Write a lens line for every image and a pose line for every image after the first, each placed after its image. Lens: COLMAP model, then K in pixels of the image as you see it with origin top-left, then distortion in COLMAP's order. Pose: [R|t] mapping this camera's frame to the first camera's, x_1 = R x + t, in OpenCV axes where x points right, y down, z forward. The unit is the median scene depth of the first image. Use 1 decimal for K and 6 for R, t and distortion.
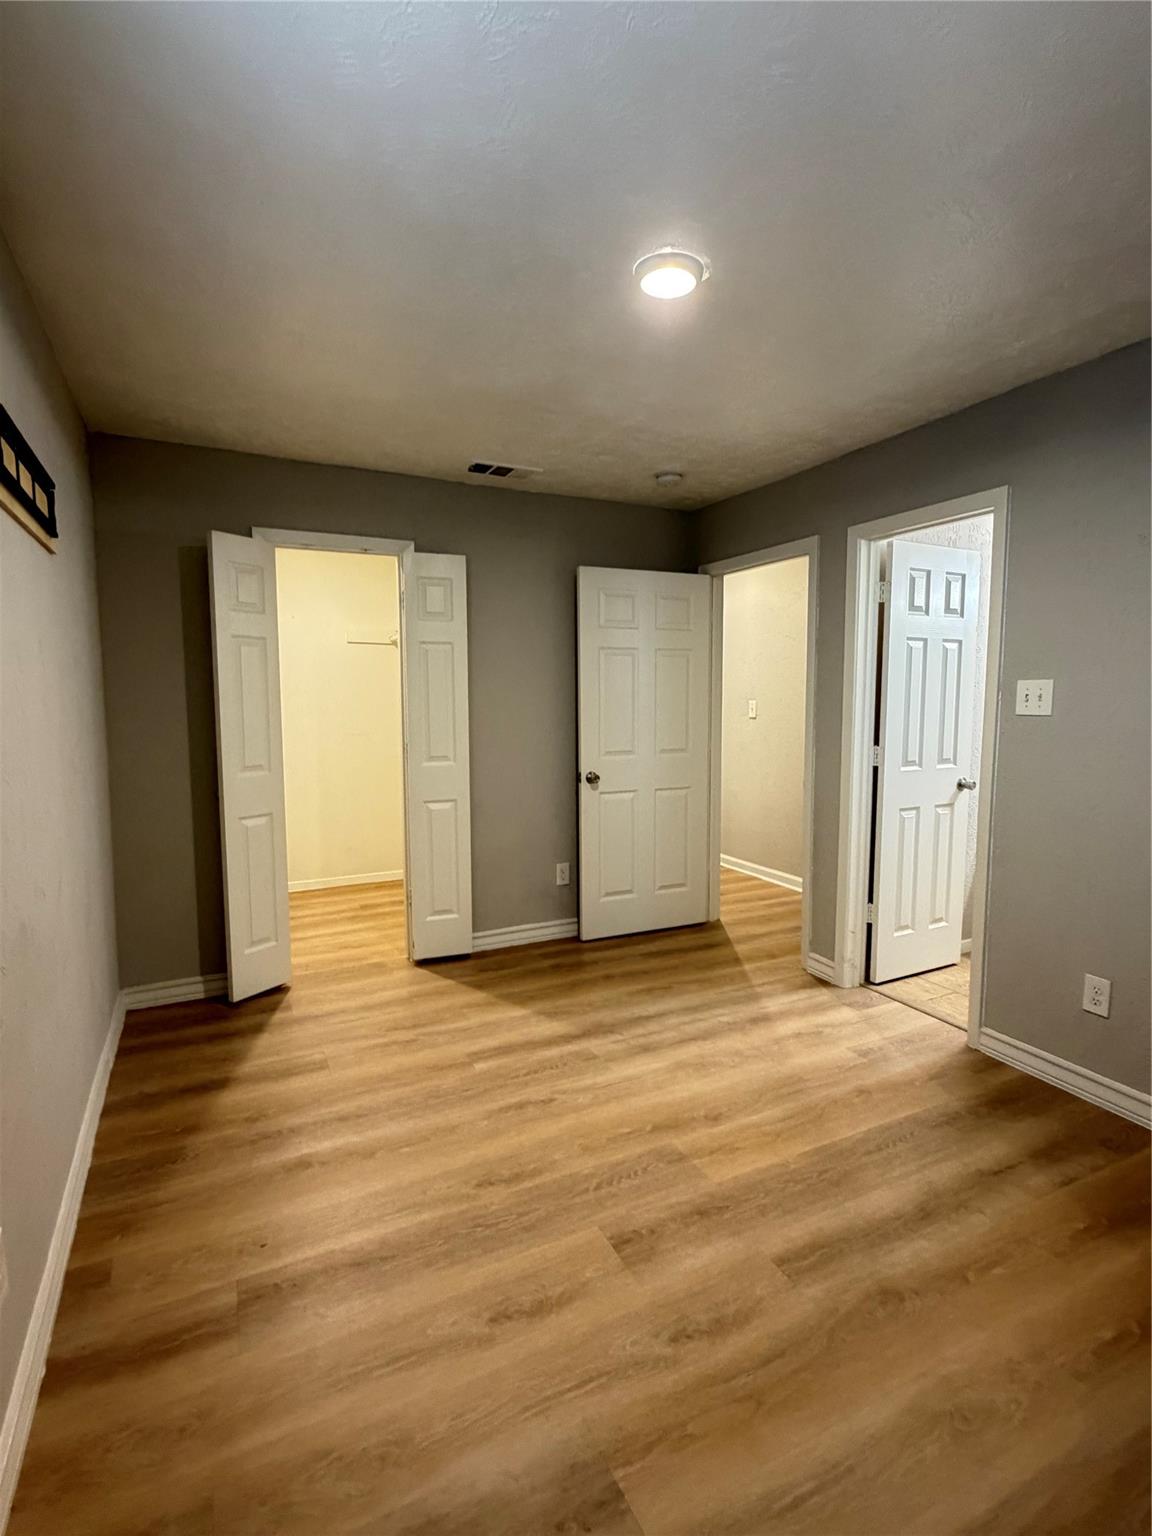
lens RADIAL K [[753.0, 0, 574.5], [0, 753.0, 769.3], [0, 0, 1]] dist [0.000126, 0.000058]
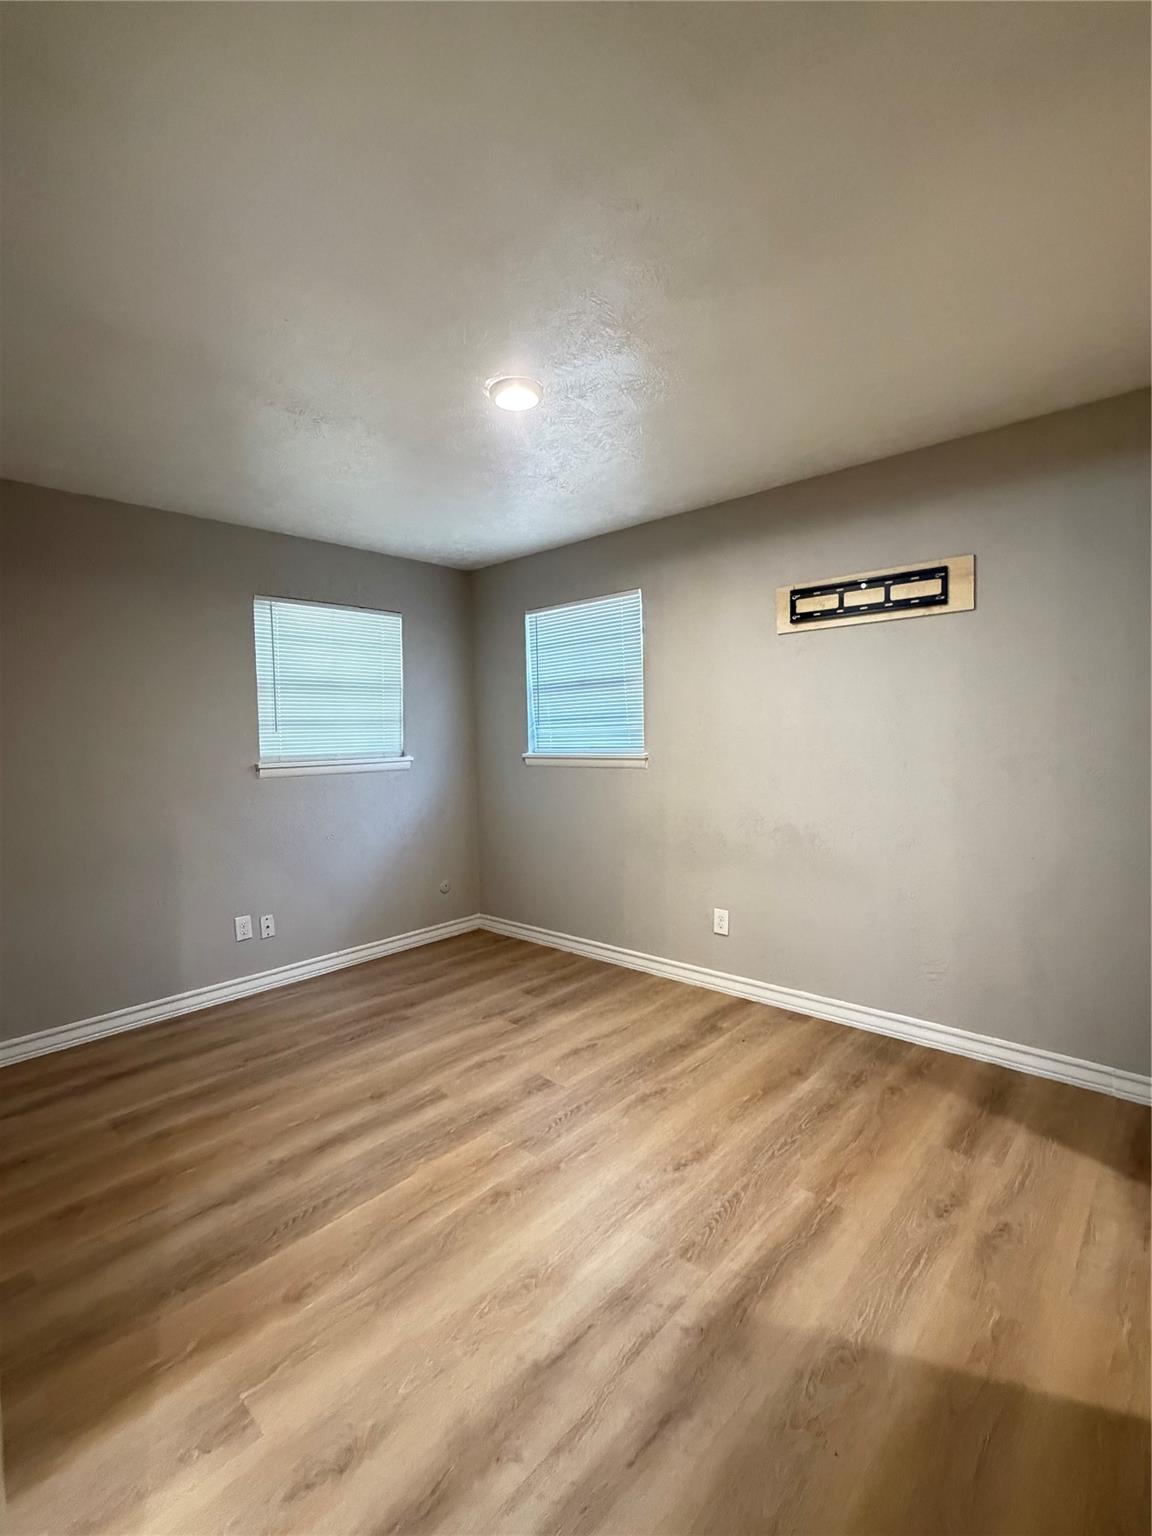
lens RADIAL K [[705.1, 0, 576.1], [0, 705.1, 767.0], [0, 0, 1]] dist [-0.001569, -0.000129]
pose [[-0.932708, 0.039728, -0.358437, 0.390092], [-0.012160, 0.989884, 0.141357, -0.163570], [0.360427, 0.136204, -0.922790, 1.785536]]
